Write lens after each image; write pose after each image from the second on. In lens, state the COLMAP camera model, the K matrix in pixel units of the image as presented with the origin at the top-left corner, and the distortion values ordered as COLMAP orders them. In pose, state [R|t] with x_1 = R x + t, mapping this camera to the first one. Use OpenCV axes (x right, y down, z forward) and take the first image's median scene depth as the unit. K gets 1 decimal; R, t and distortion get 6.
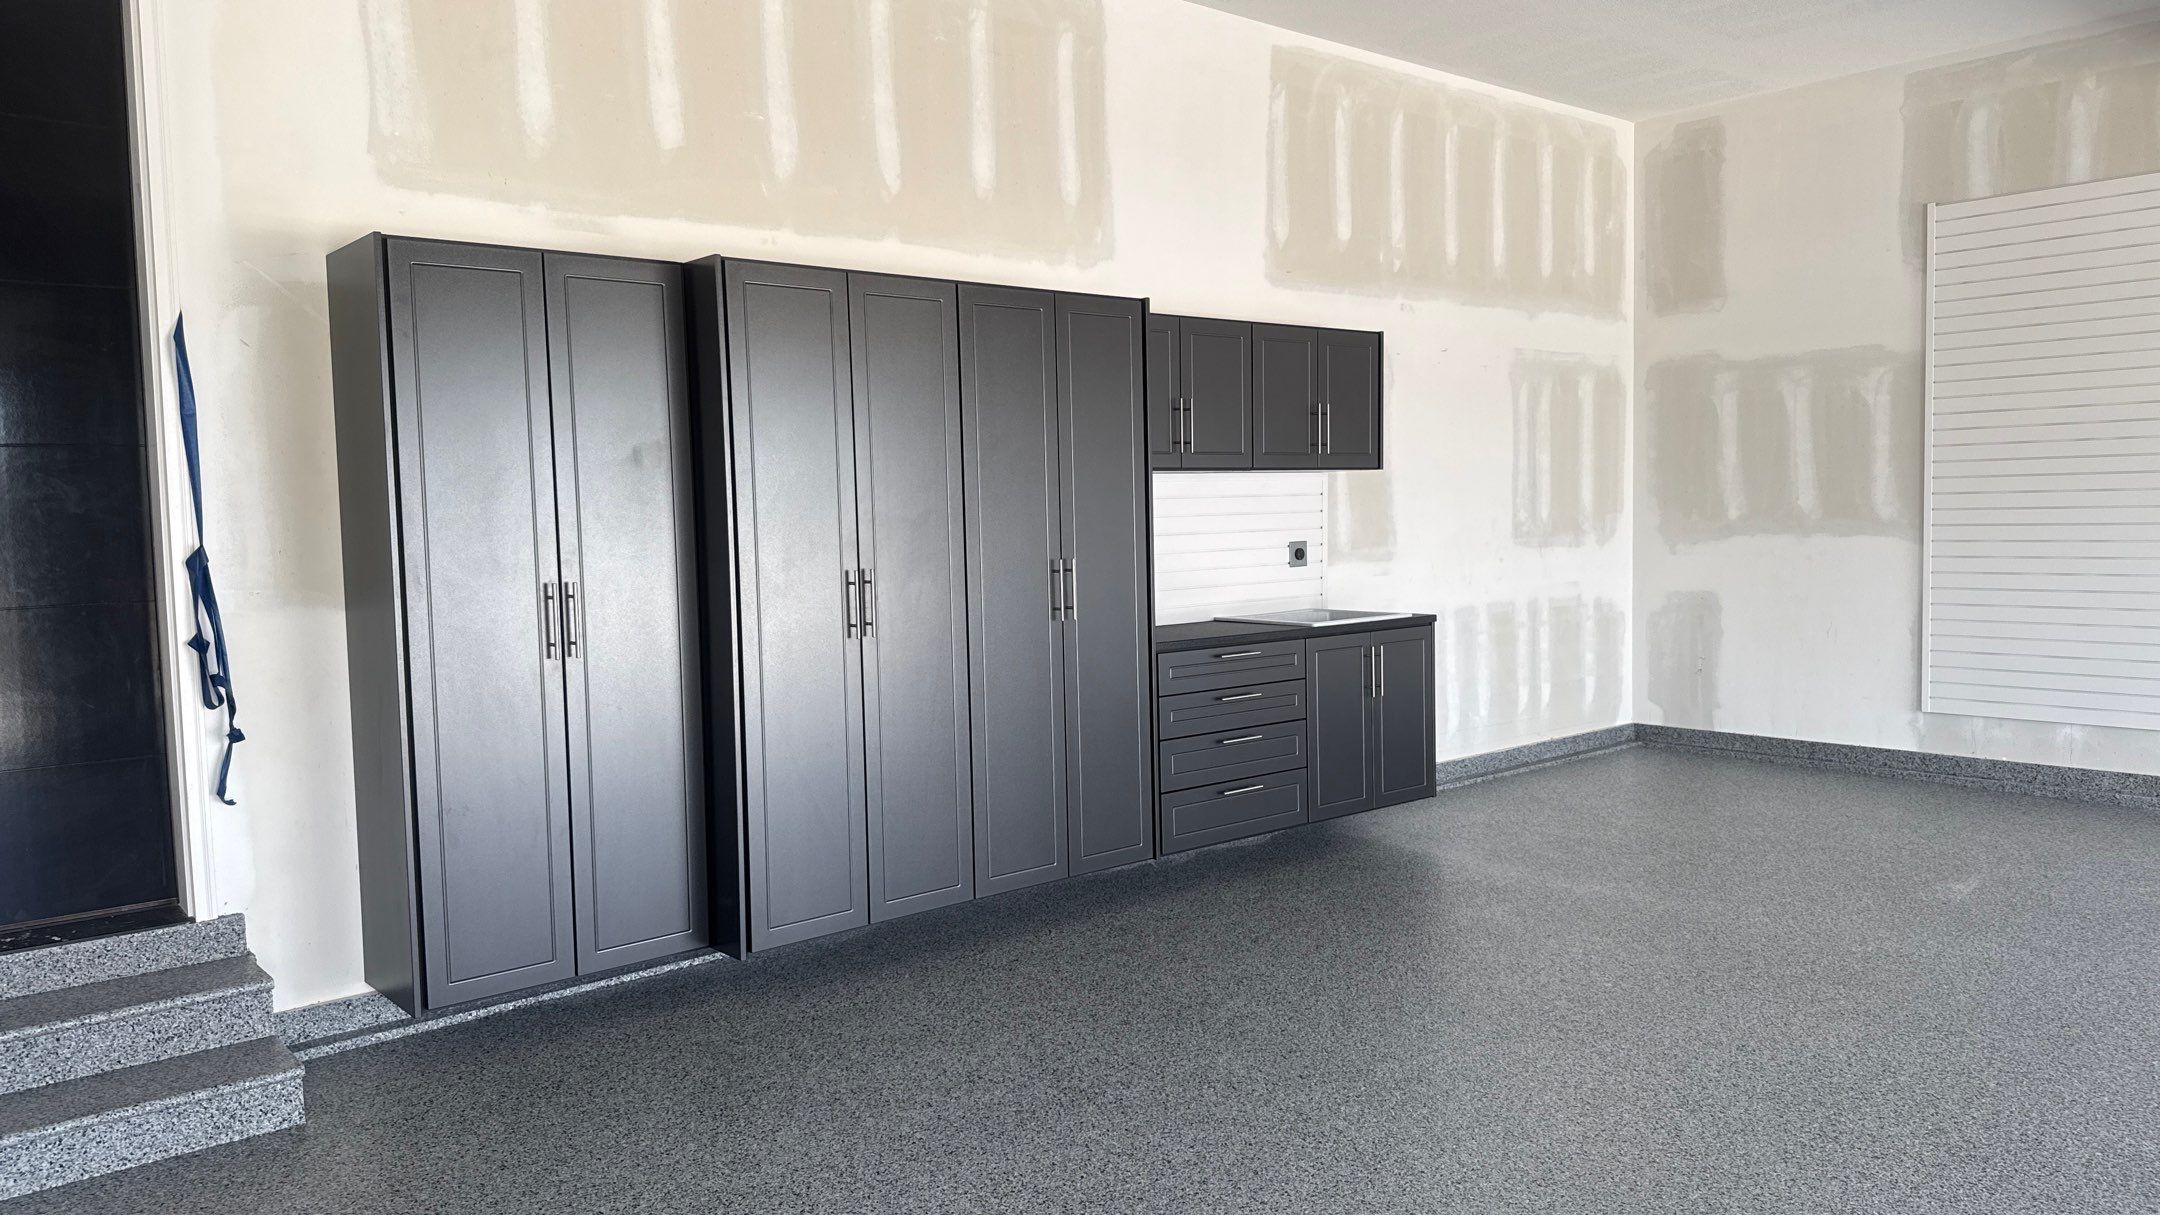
lens RADIAL K [[1511.3, 0, 1079.1], [0, 1511.3, 609.8], [0, 0, 1]] dist [0.065408, -0.095674]
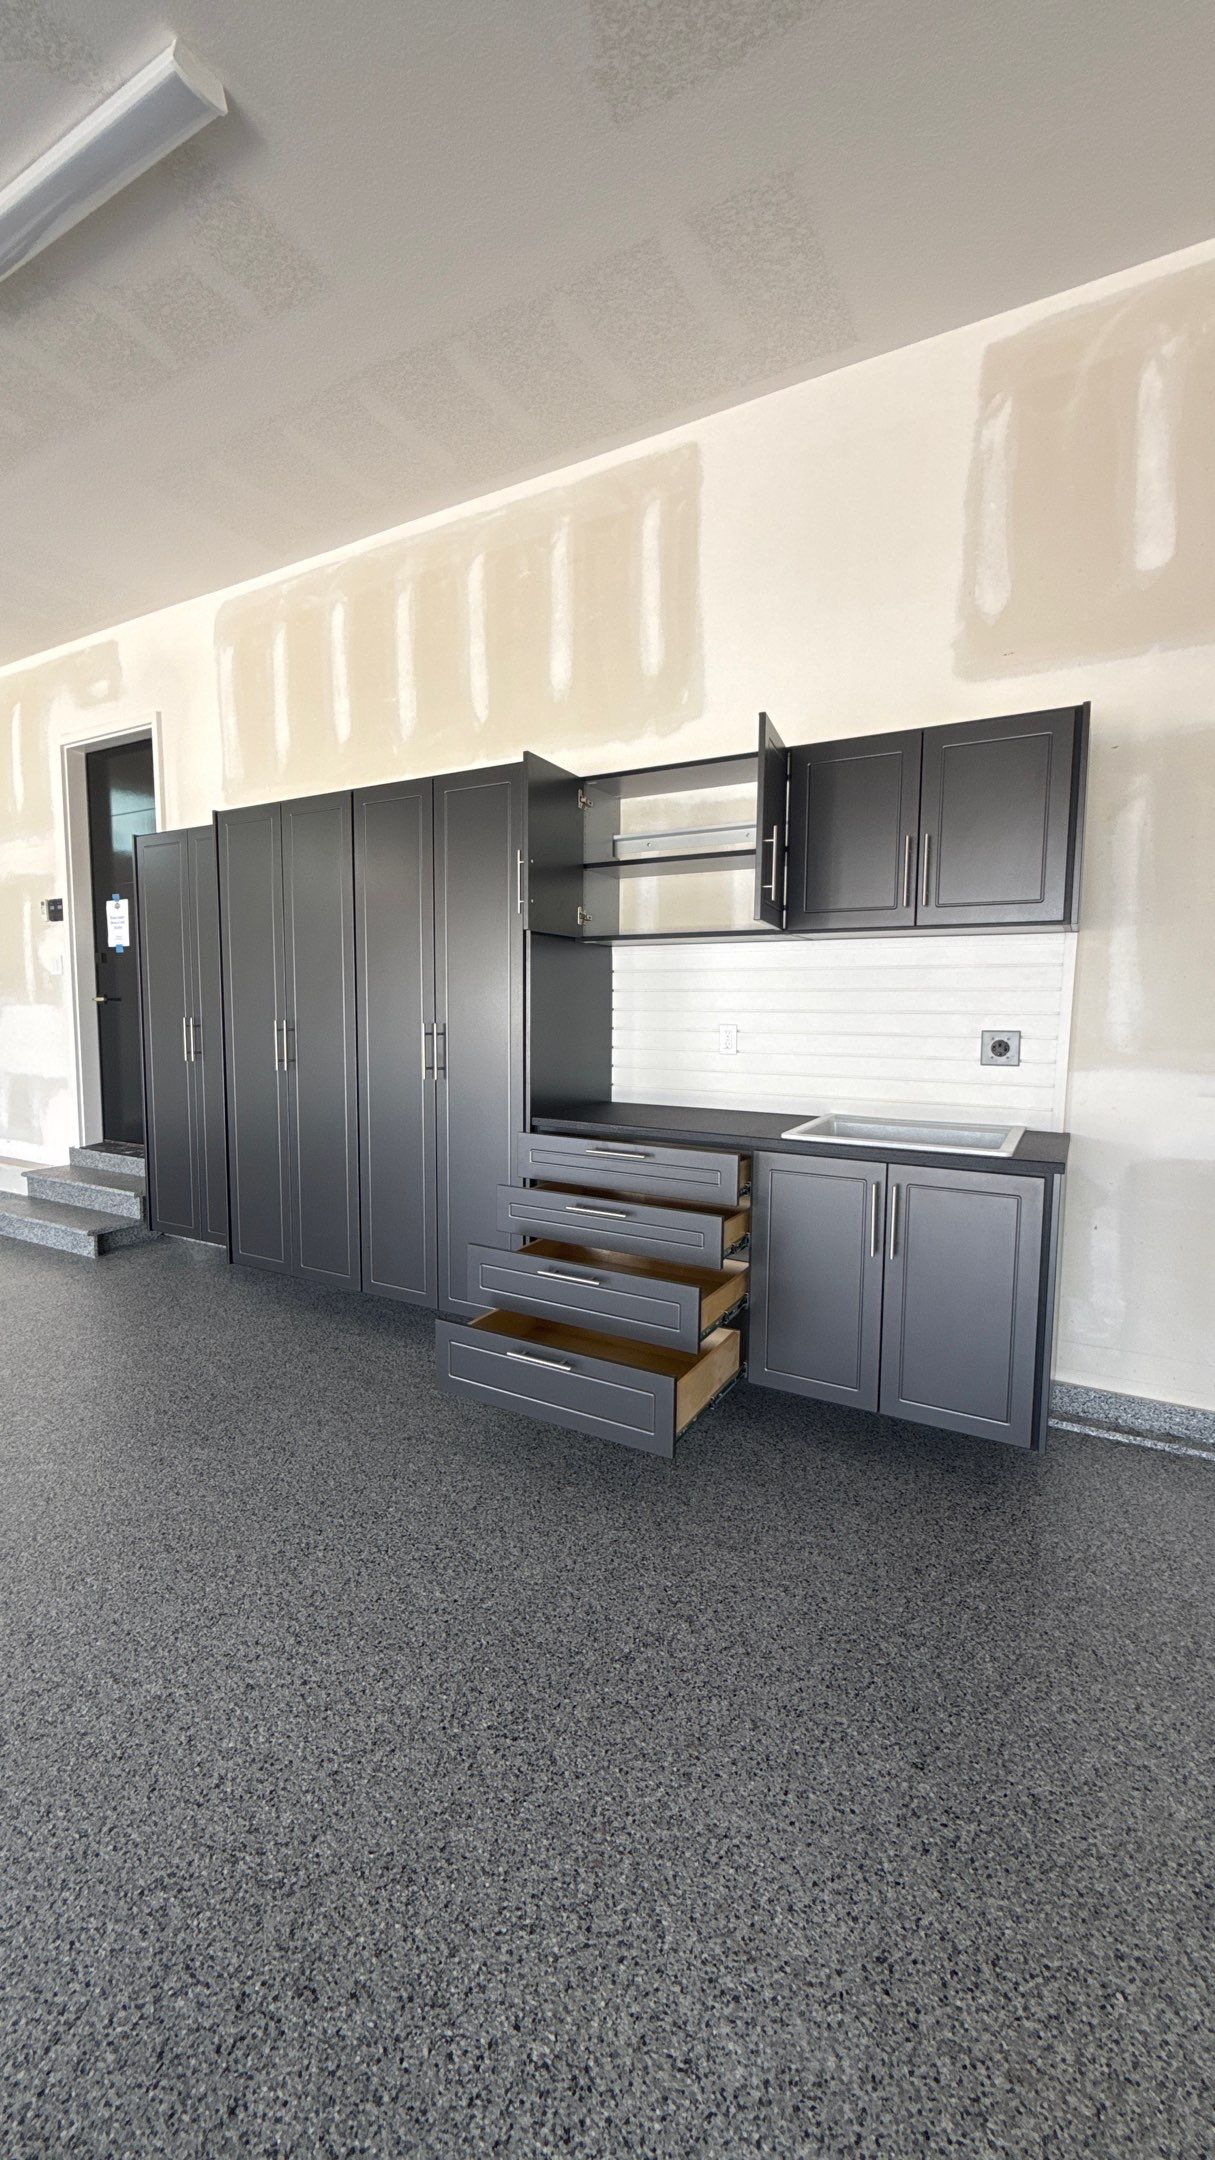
lens RADIAL K [[859.2, 0, 606.1], [0, 859.2, 1079.8], [0, 0, 1]] dist [-0.000148, 0.000656]
pose [[0.344051, 0.106746, -0.932864, 0.437612], [-0.079744, 0.993249, 0.084246, -0.039151], [0.935559, 0.045405, 0.350240, 0.635470]]
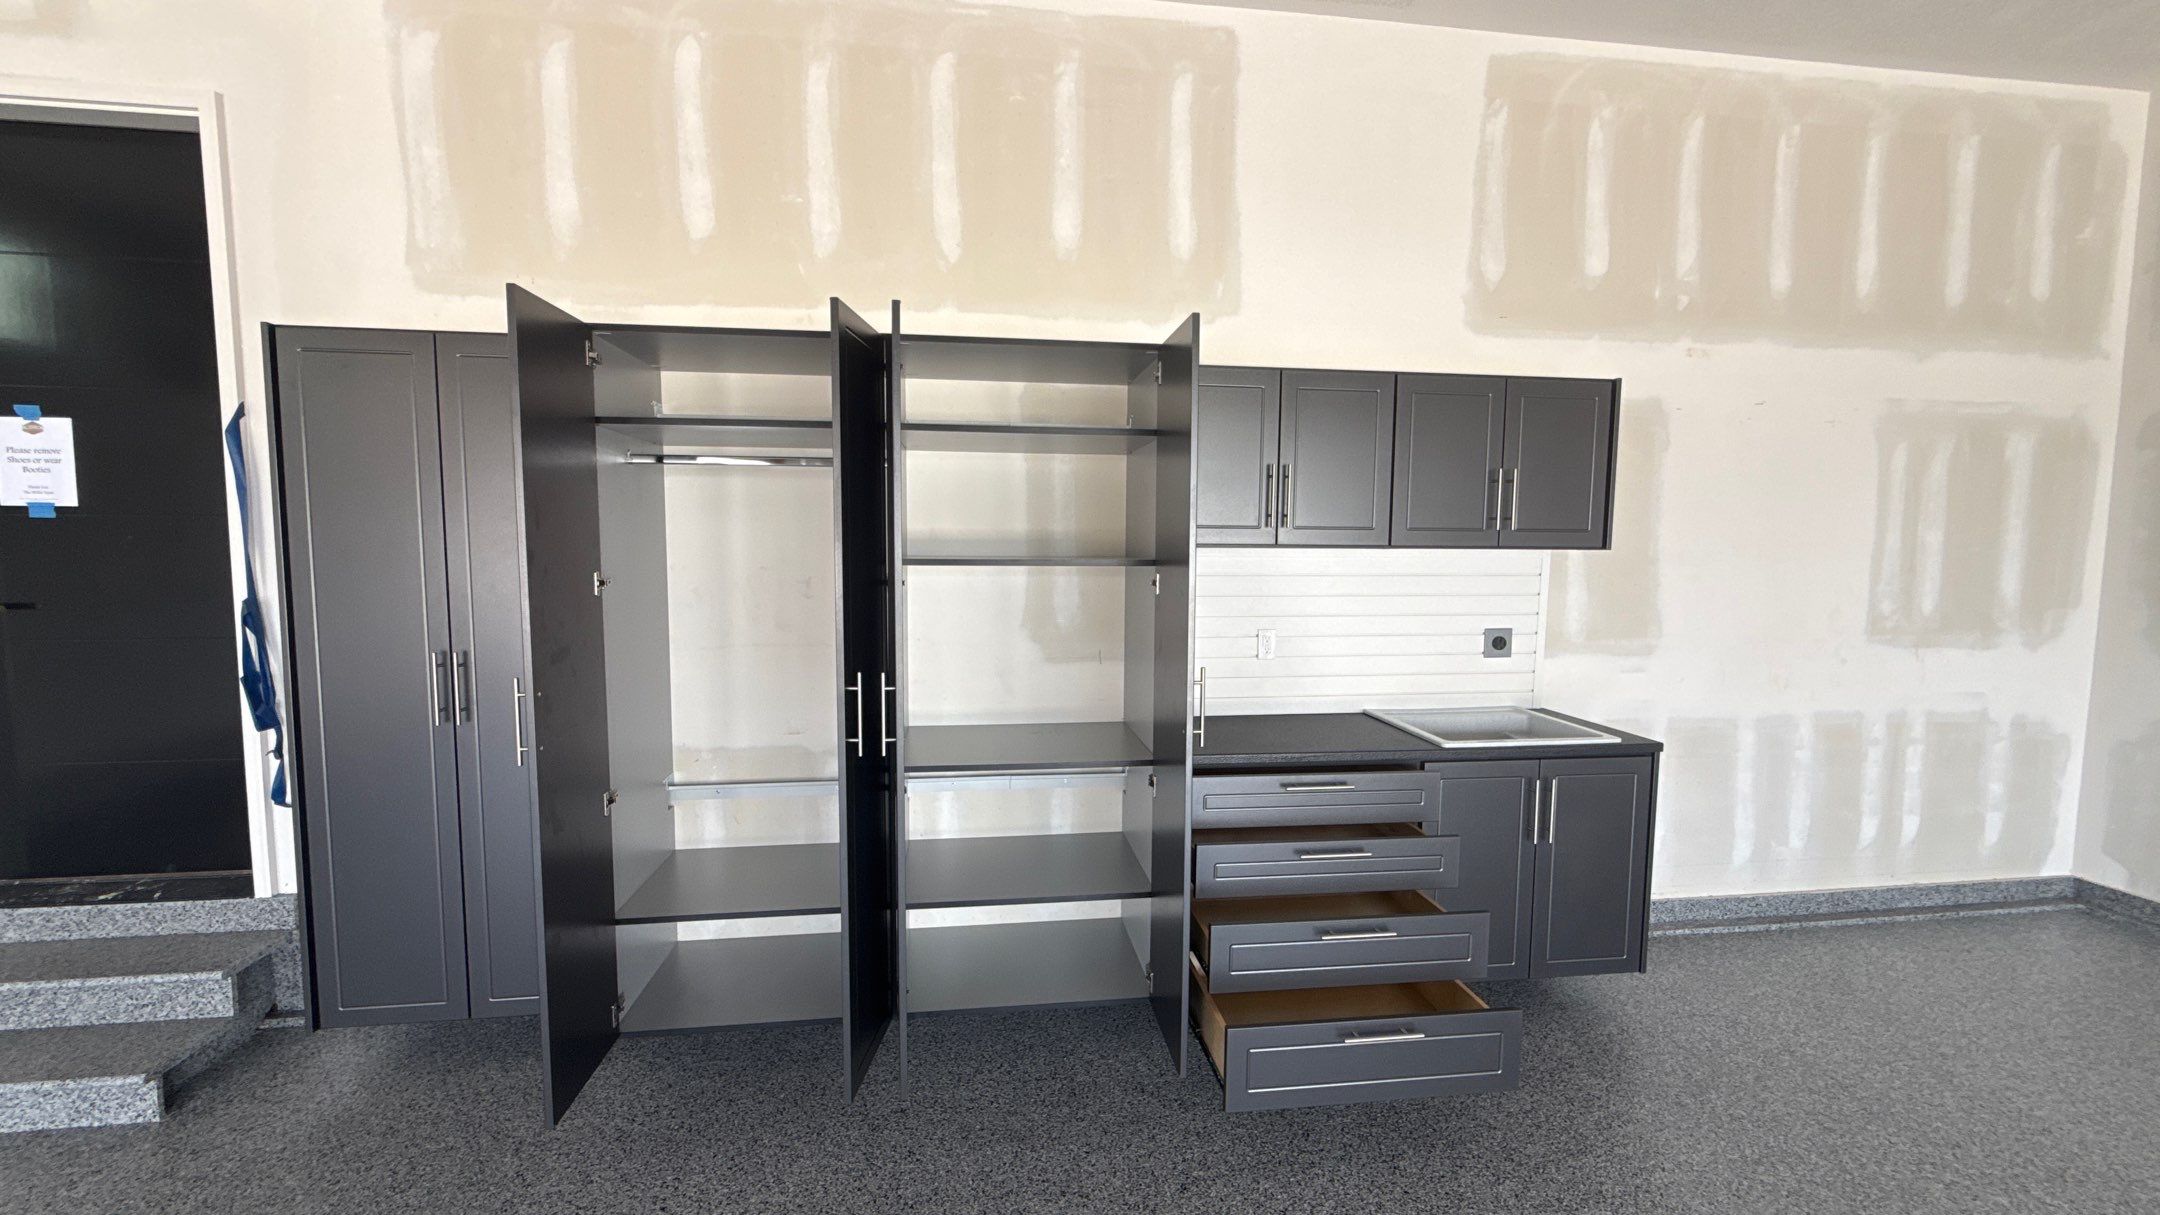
lens RADIAL K [[859.2, 0, 1082.1], [0, 859.2, 608.0], [0, 0, 1]] dist [-0.000148, 0.000656]
pose [[0.841244, 0.070765, -0.536004, 0.194648], [-0.063534, 0.997467, 0.031975, -0.053950], [0.536909, 0.007156, 0.843610, 0.423723]]
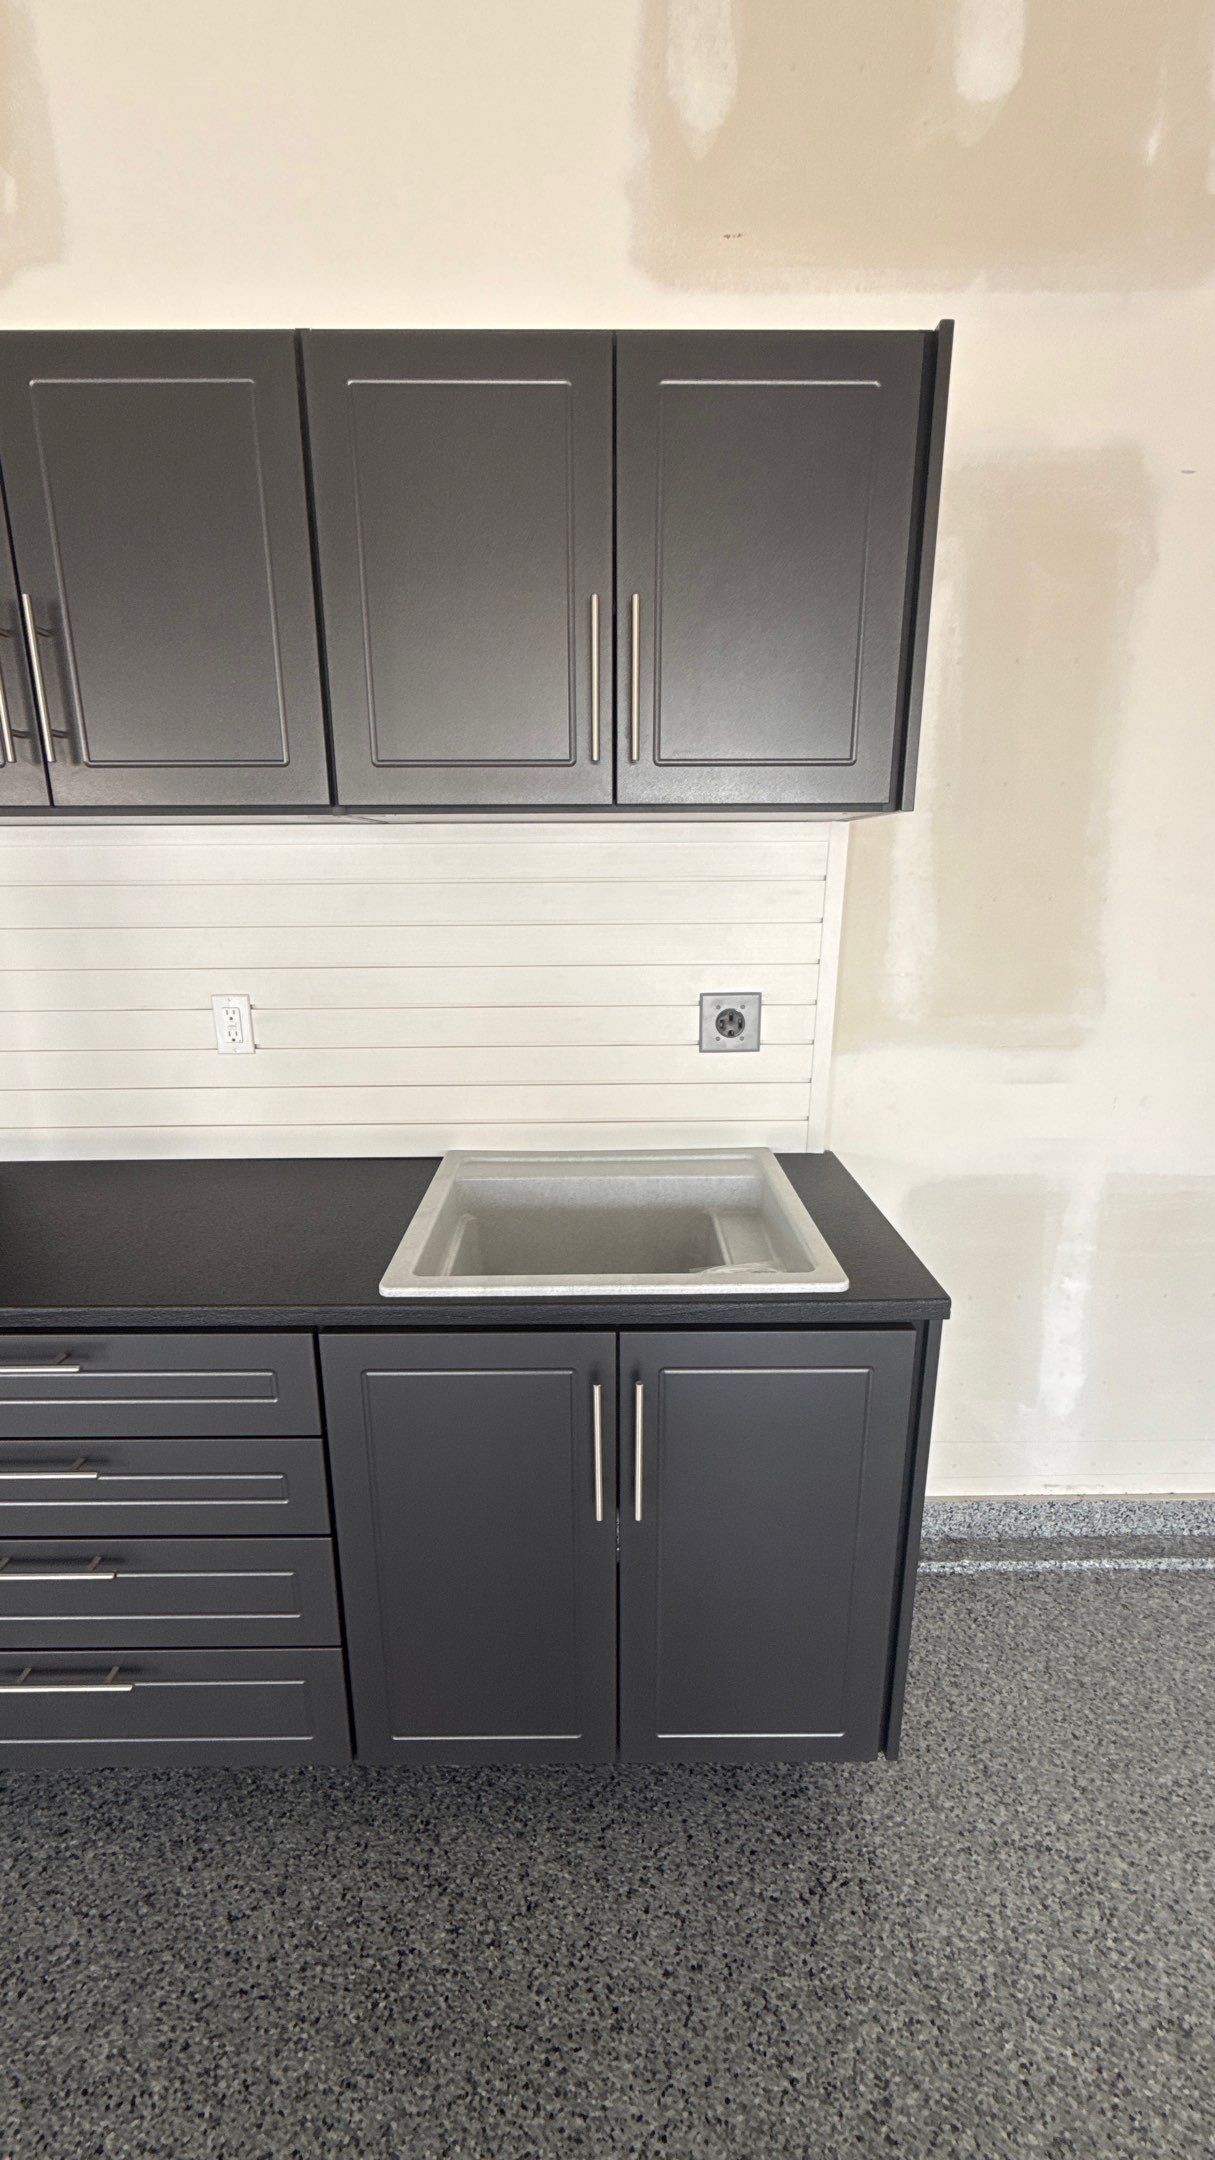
lens RADIAL K [[859.2, 0, 603.9], [0, 859.2, 1078.8], [0, 0, 1]] dist [-0.000148, 0.000656]
pose [[0.767003, 0.174727, -0.617395, 0.253026], [-0.056956, 0.976951, 0.205725, -0.065000], [0.639110, -0.122627, 0.759277, 0.741773]]
